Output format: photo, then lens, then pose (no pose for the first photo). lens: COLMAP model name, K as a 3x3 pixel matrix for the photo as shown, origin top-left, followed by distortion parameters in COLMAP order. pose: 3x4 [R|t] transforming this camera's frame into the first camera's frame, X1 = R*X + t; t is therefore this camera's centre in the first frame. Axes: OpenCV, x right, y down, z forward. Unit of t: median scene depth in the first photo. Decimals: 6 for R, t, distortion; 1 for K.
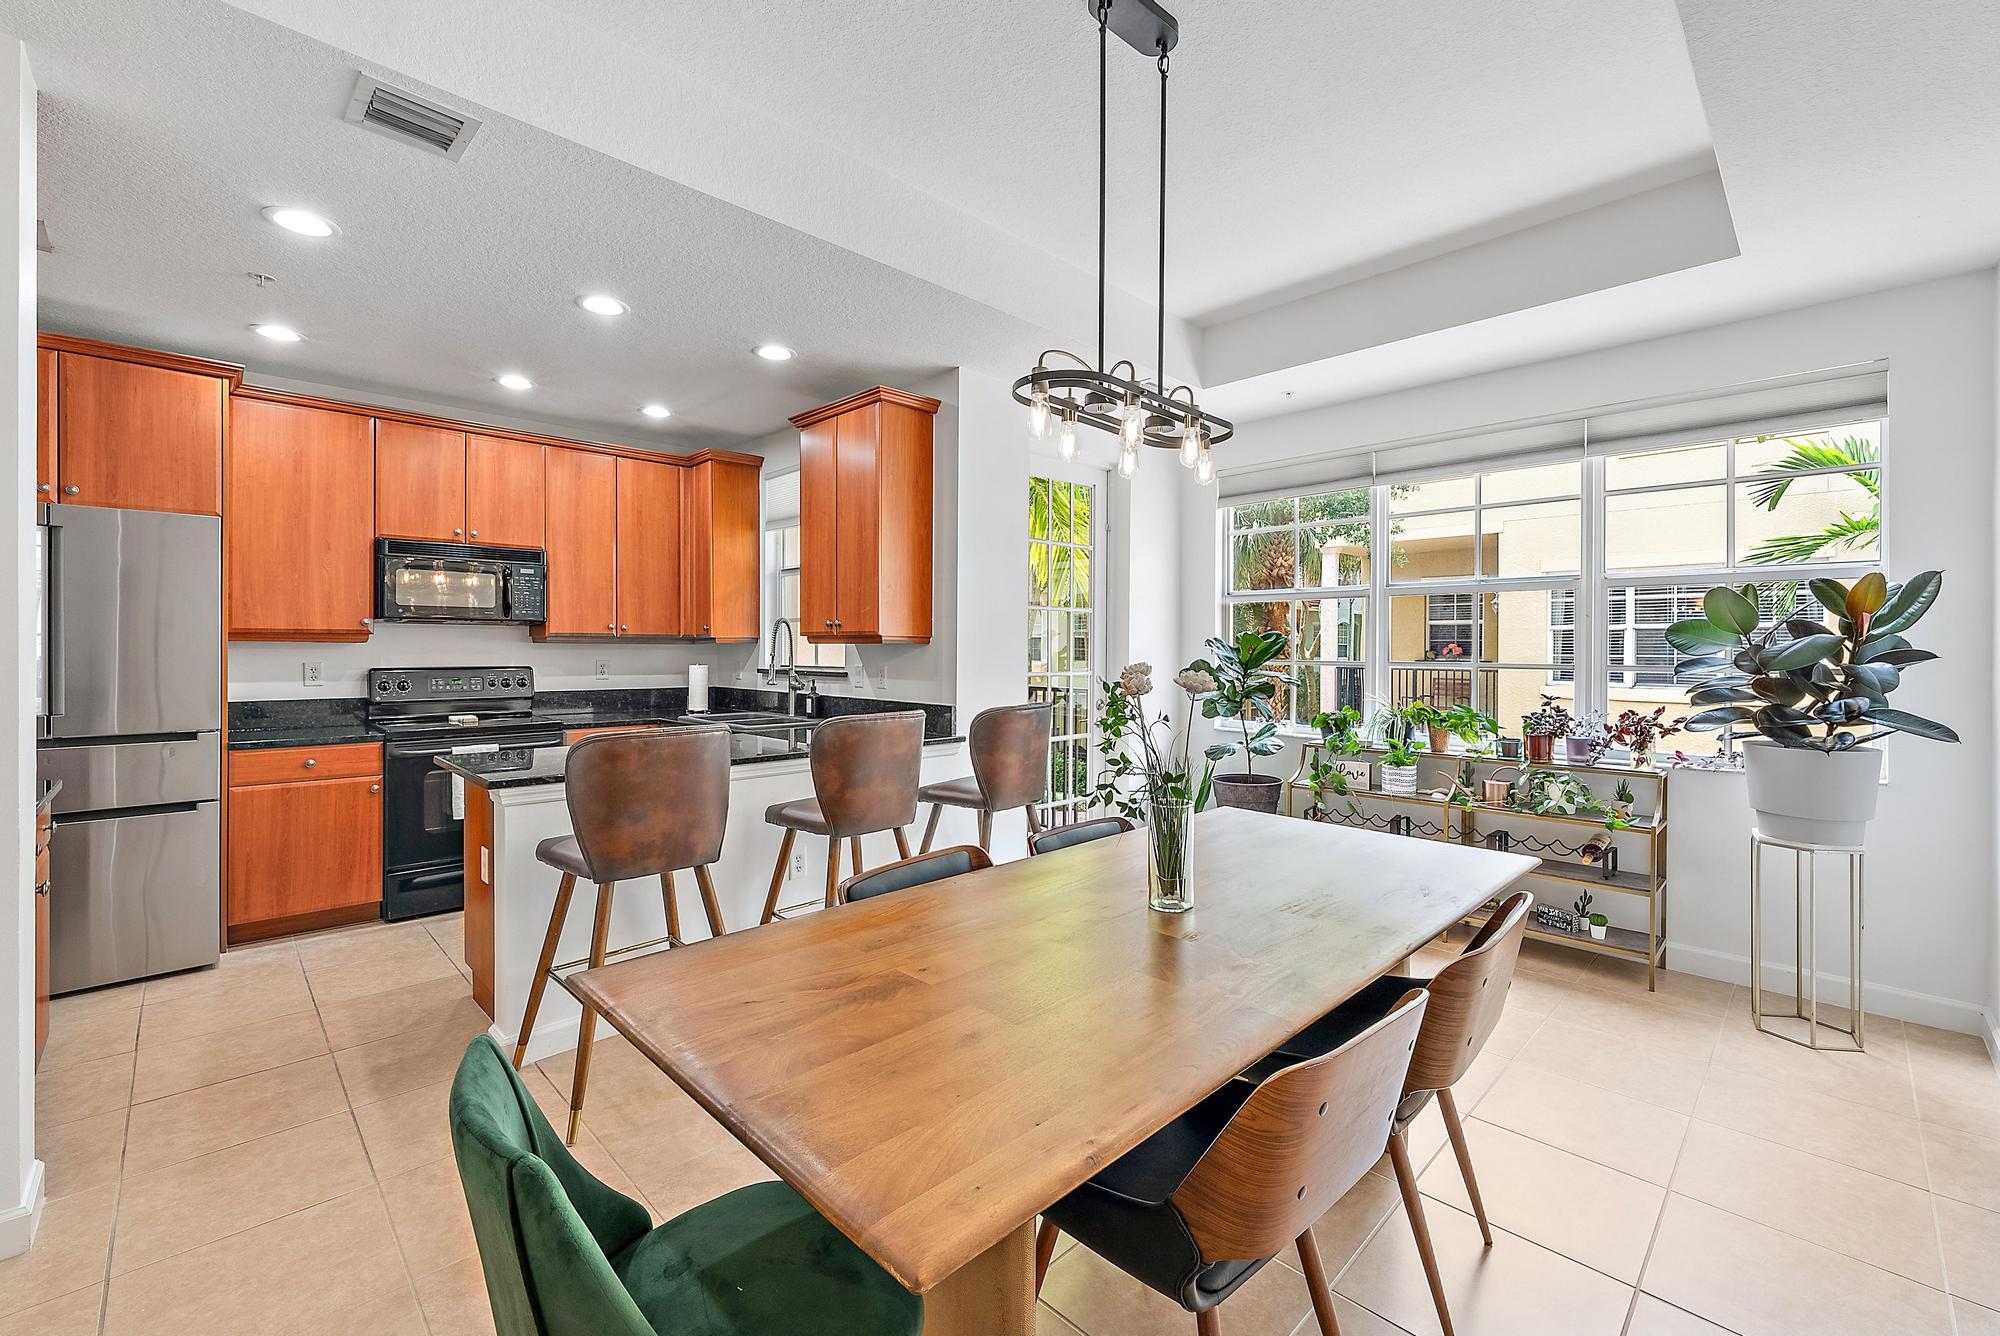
lens RADIAL K [[822.1, 0, 1013.4], [0, 822.1, 652.0], [0, 0, 1]] dist [-0.010237, 0.001380]
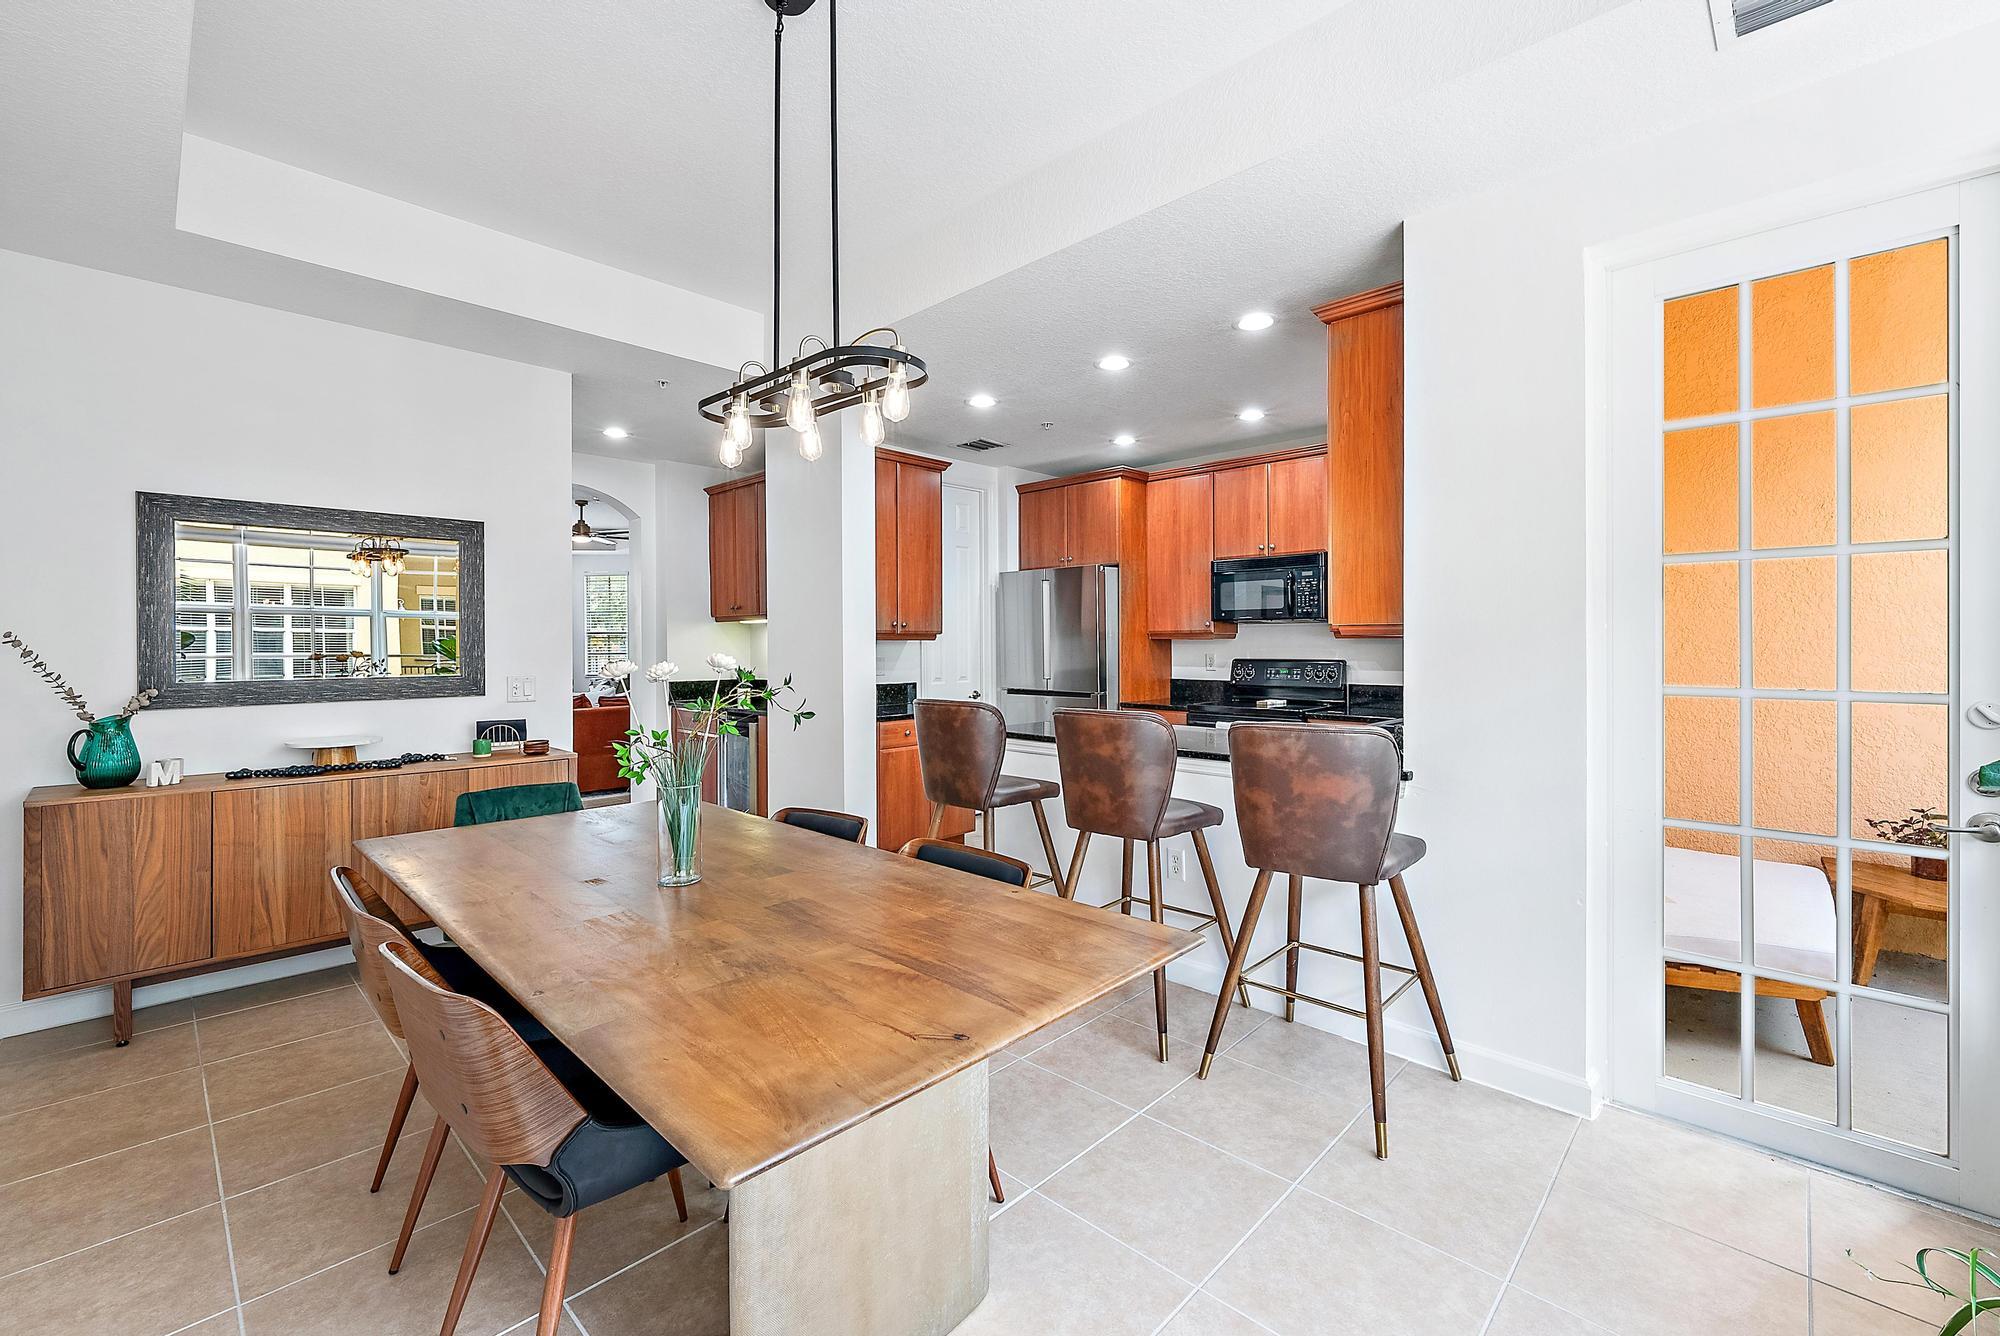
lens RADIAL K [[822.1, 0, 997.0], [0, 822.1, 657.1], [0, 0, 1]] dist [-0.010237, 0.001380]
pose [[0.016377, 0.013444, -0.999776, 0.557766], [-0.004972, 0.999898, 0.013364, 0.000863], [0.999854, 0.004752, 0.016442, 0.618359]]
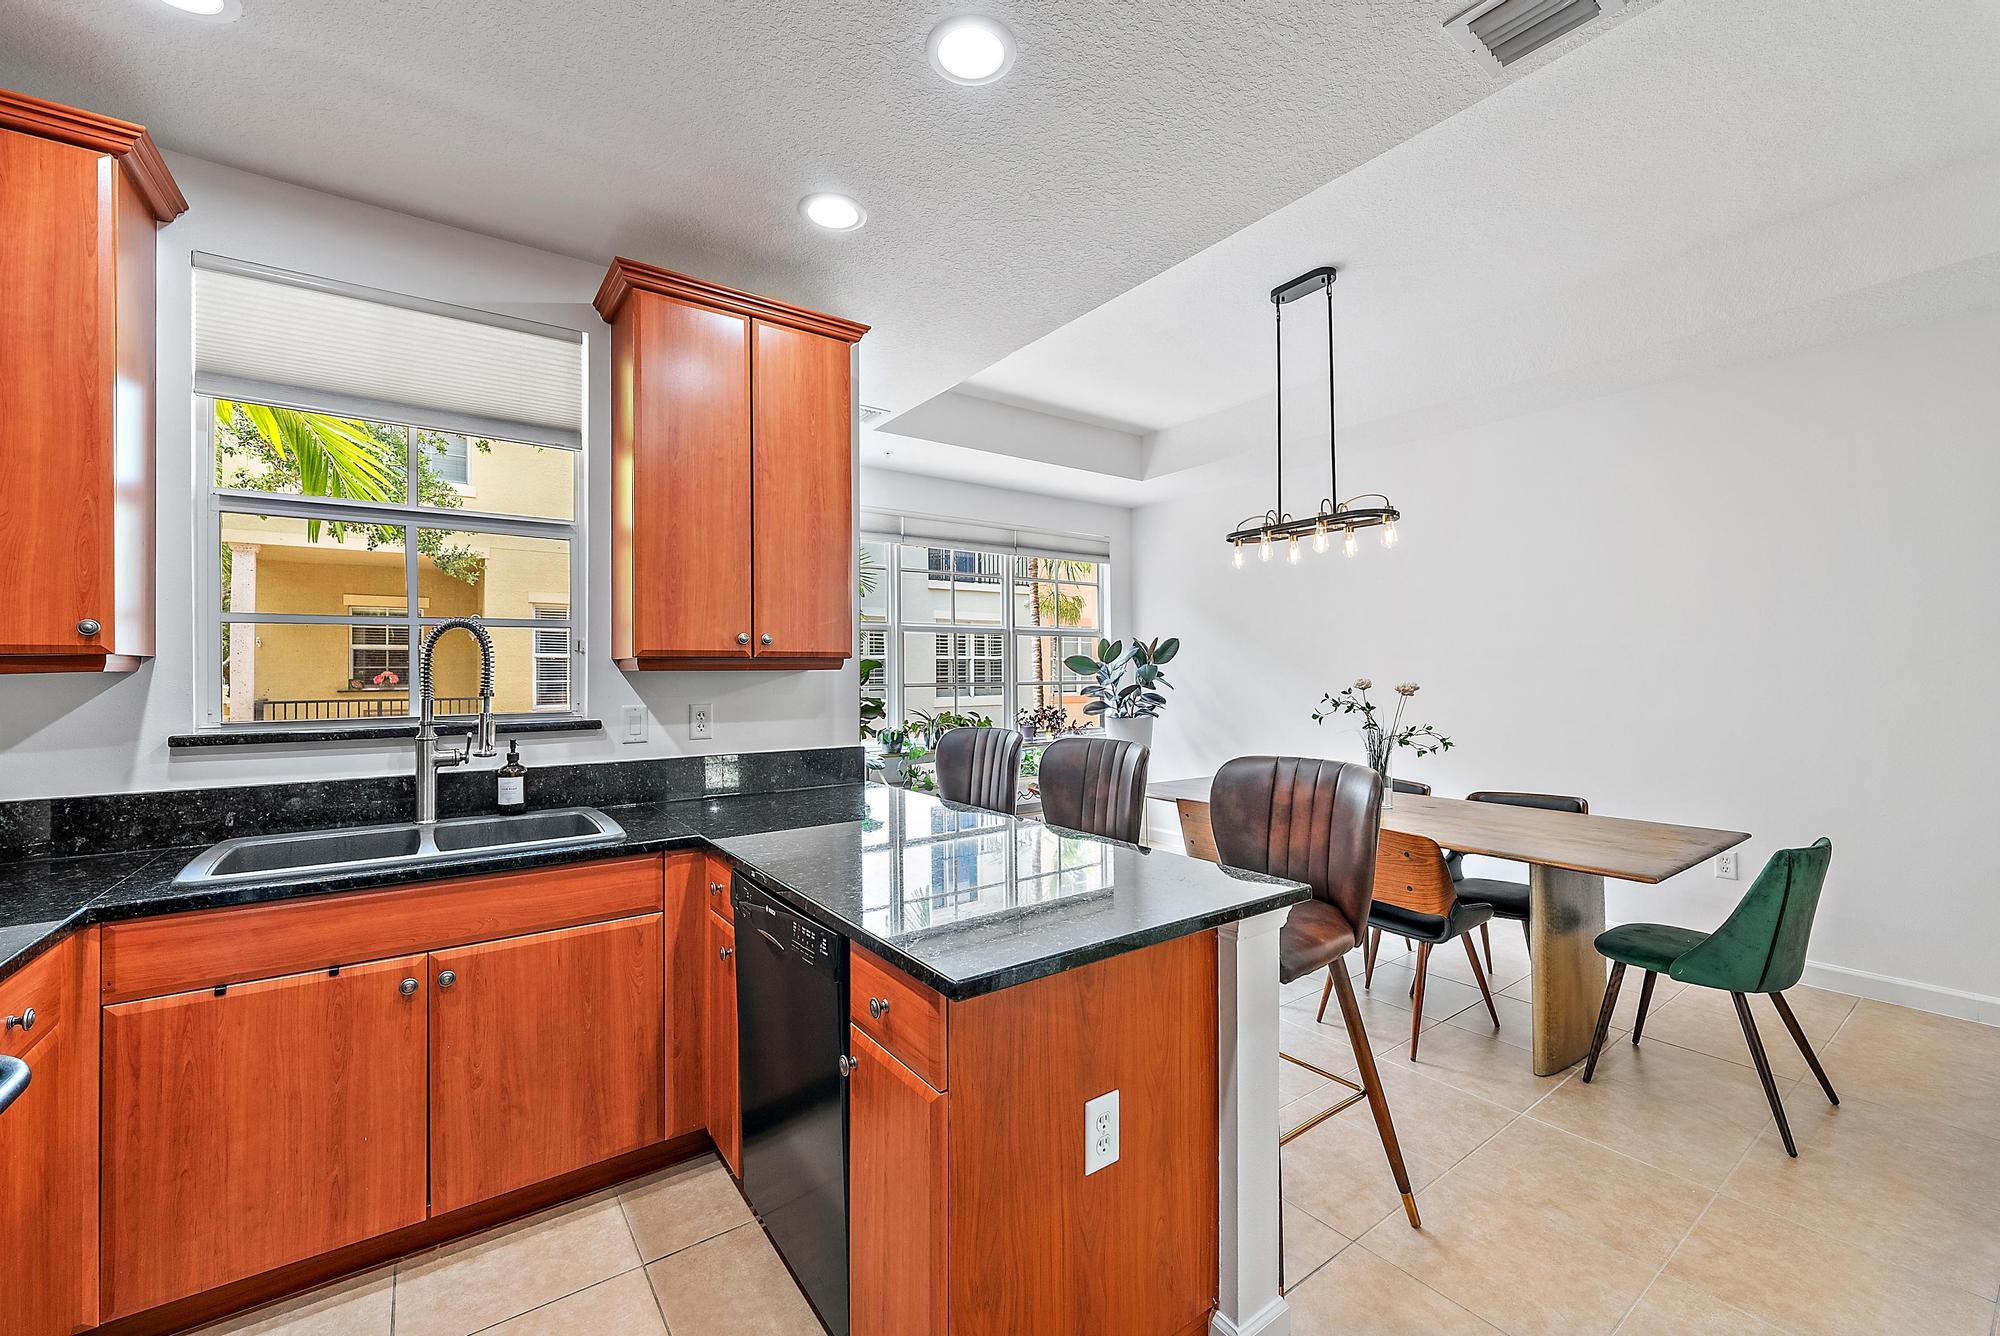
lens RADIAL K [[807.4, 0, 1009.1], [0, 807.4, 666.8], [0, 0, 1]] dist [-0.003298, 0.000517]
pose [[0.156009, 0.002681, 0.987752, -0.792735], [0.012340, 0.999913, -0.004663, -0.007301], [-0.987678, 0.012916, 0.155963, 0.689699]]
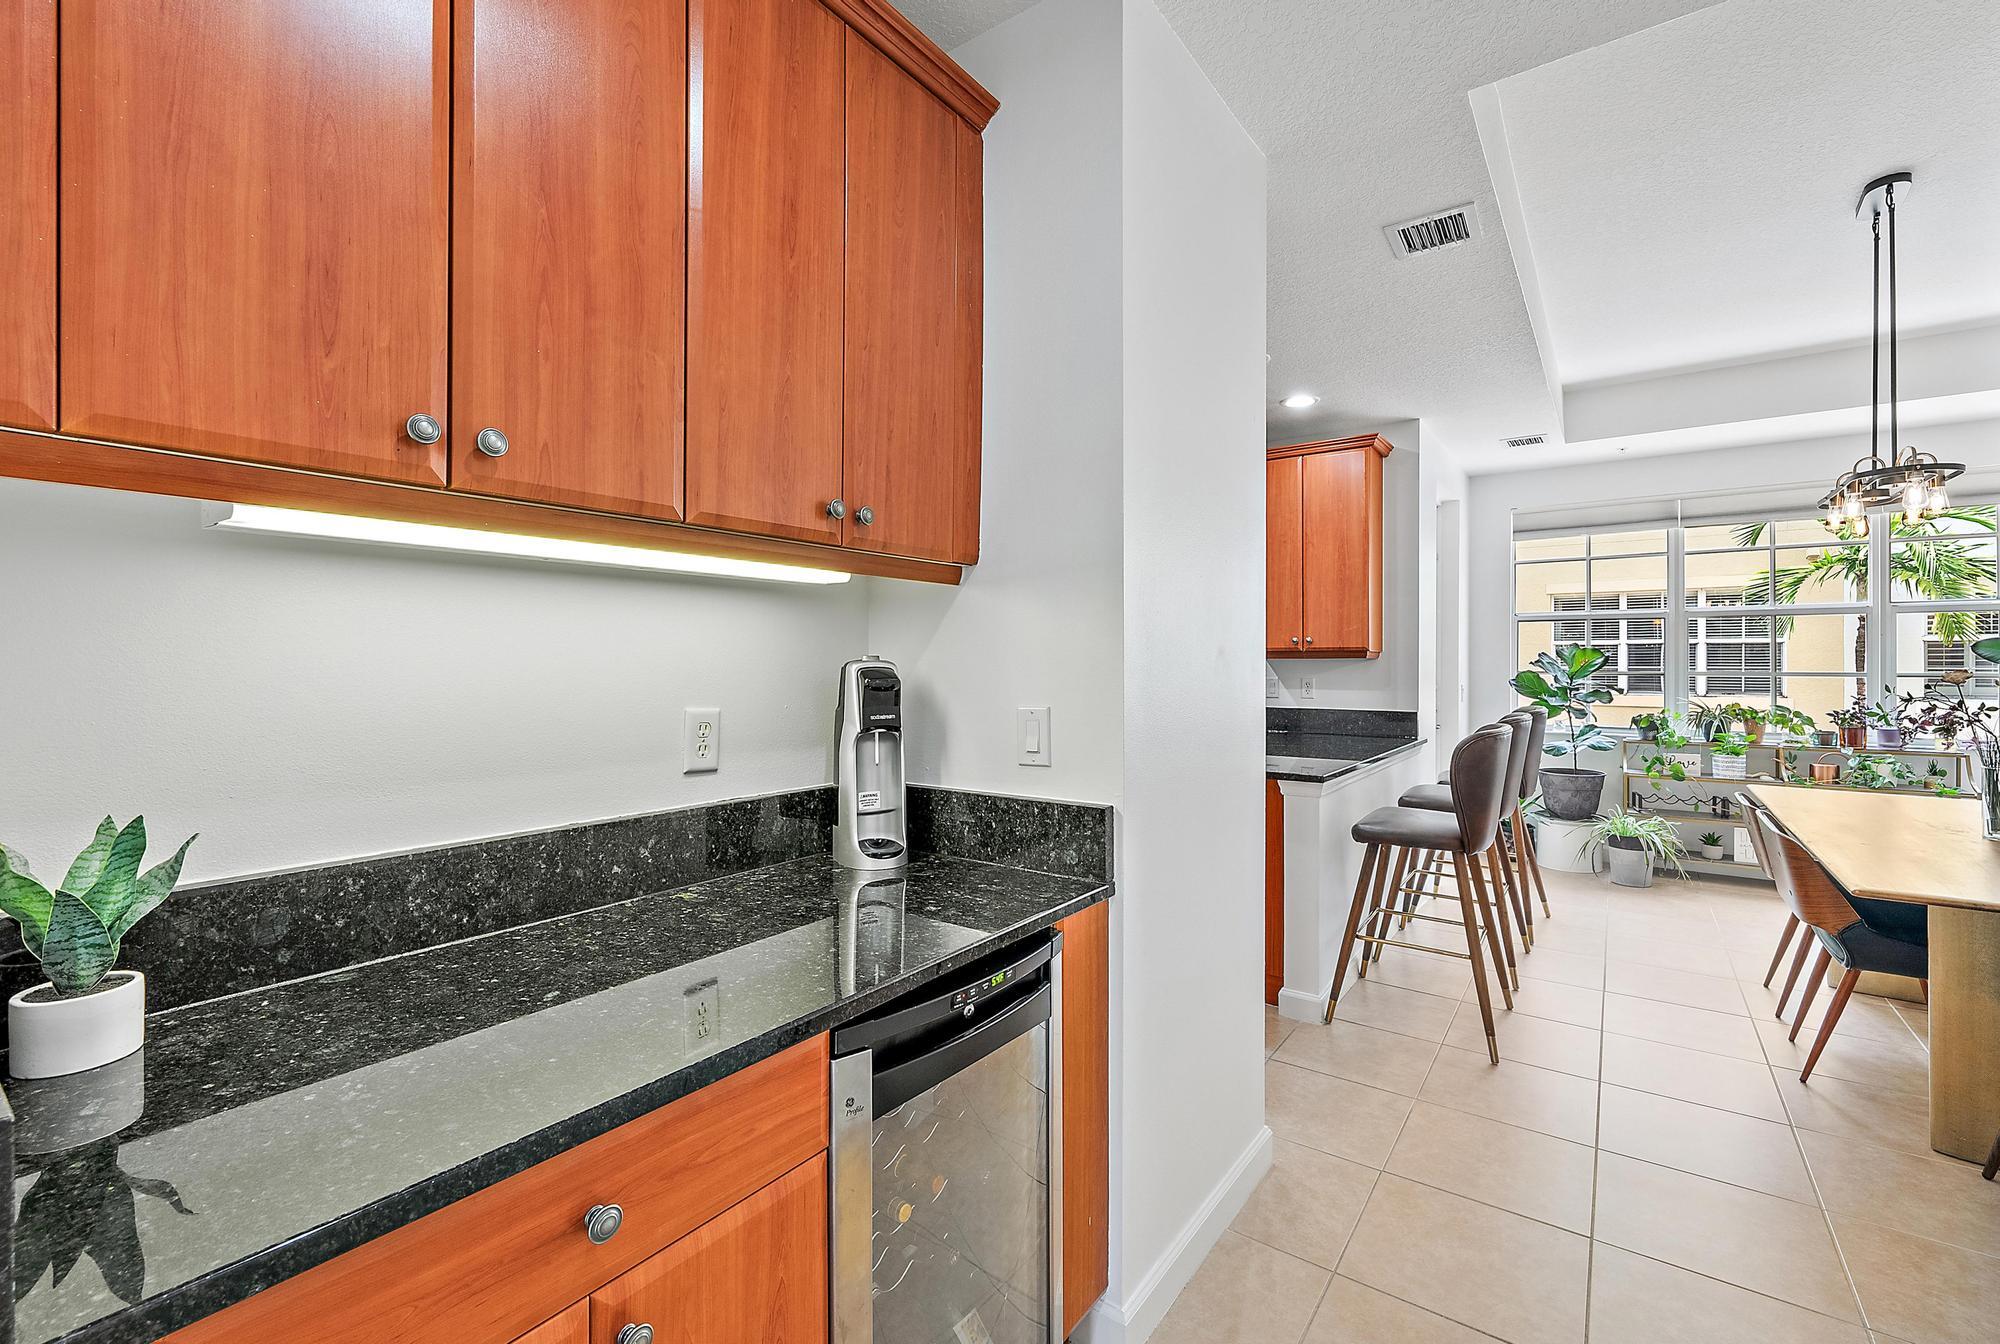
lens RADIAL K [[822.1, 0, 1022.1], [0, 822.1, 660.9], [0, 0, 1]] dist [-0.010237, 0.001380]
pose [[0.987417, -0.005792, 0.158032, -0.756905], [0.006851, 0.999958, -0.006153, -0.002732], [-0.157989, 0.007158, 0.987415, -0.044170]]
